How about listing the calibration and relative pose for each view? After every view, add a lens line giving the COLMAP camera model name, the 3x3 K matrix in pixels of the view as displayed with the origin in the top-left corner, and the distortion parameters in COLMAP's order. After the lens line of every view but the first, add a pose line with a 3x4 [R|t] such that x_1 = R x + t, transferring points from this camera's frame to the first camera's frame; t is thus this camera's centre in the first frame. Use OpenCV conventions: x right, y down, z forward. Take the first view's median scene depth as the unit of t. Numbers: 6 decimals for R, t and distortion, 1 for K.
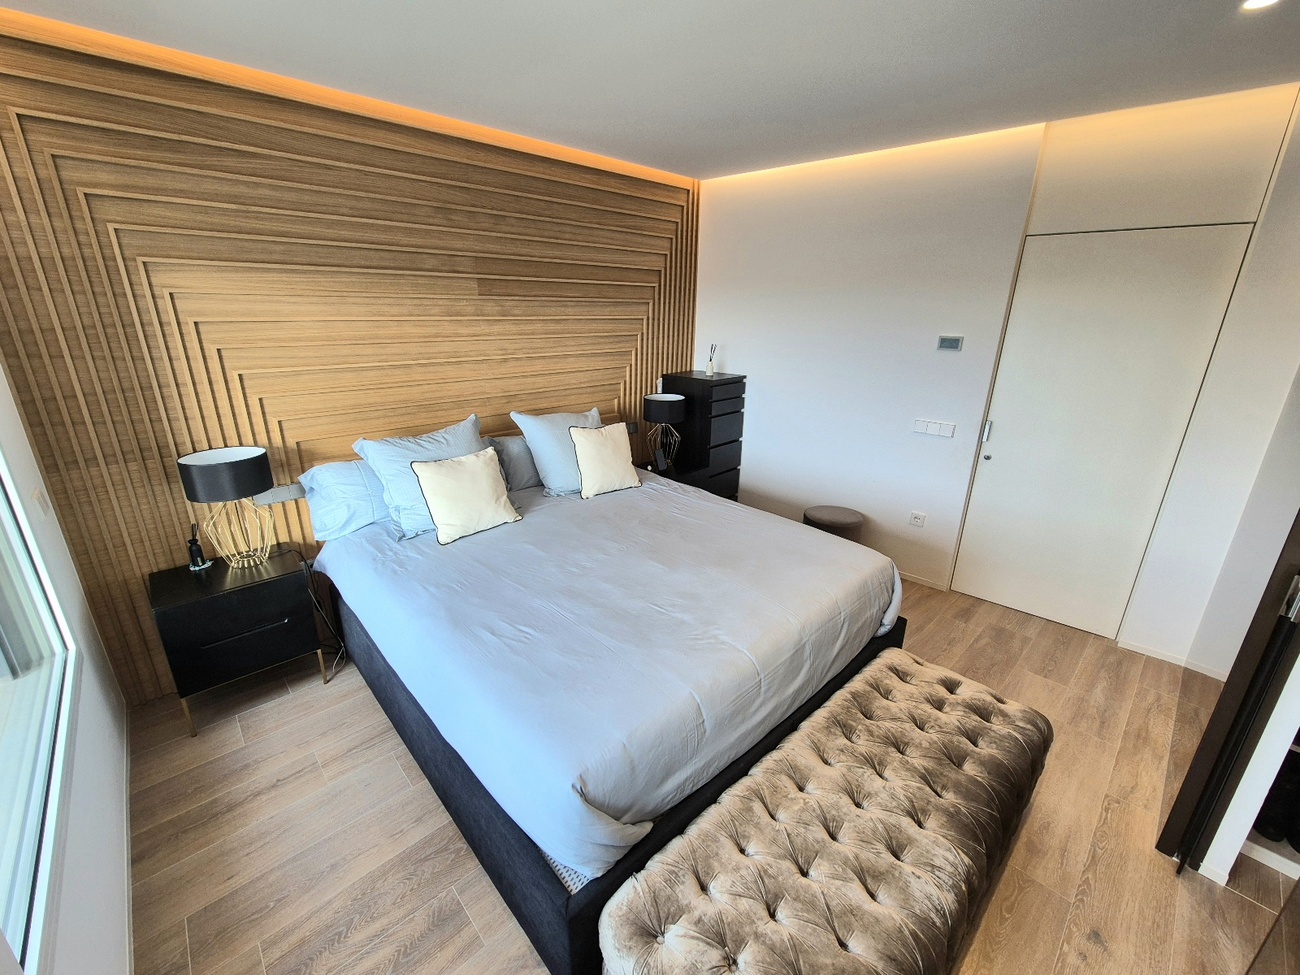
lens RADIAL K [[536.9, 0, 647.0], [0, 536.9, 487.4], [0, 0, 1]] dist [0.000904, -0.000451]
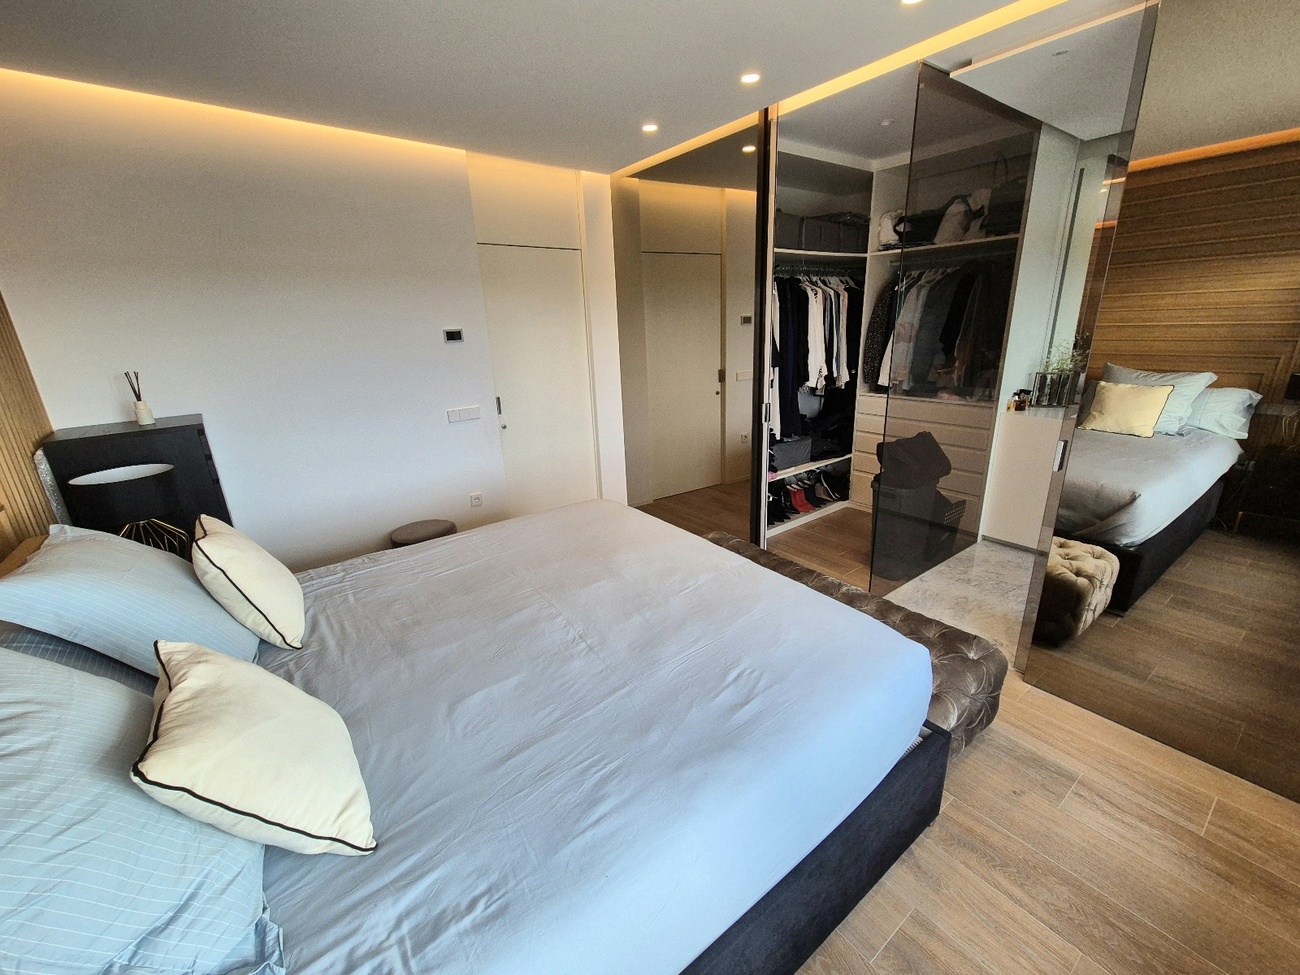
lens RADIAL K [[527.3, 0, 645.6], [0, 527.3, 483.8], [0, 0, 1]] dist [0.000695, -0.000273]
pose [[0.119984, -0.316477, 0.940982, -0.528467], [0.360563, 0.896999, 0.255709, -0.138665], [-0.924986, 0.308602, 0.221735, 0.517602]]
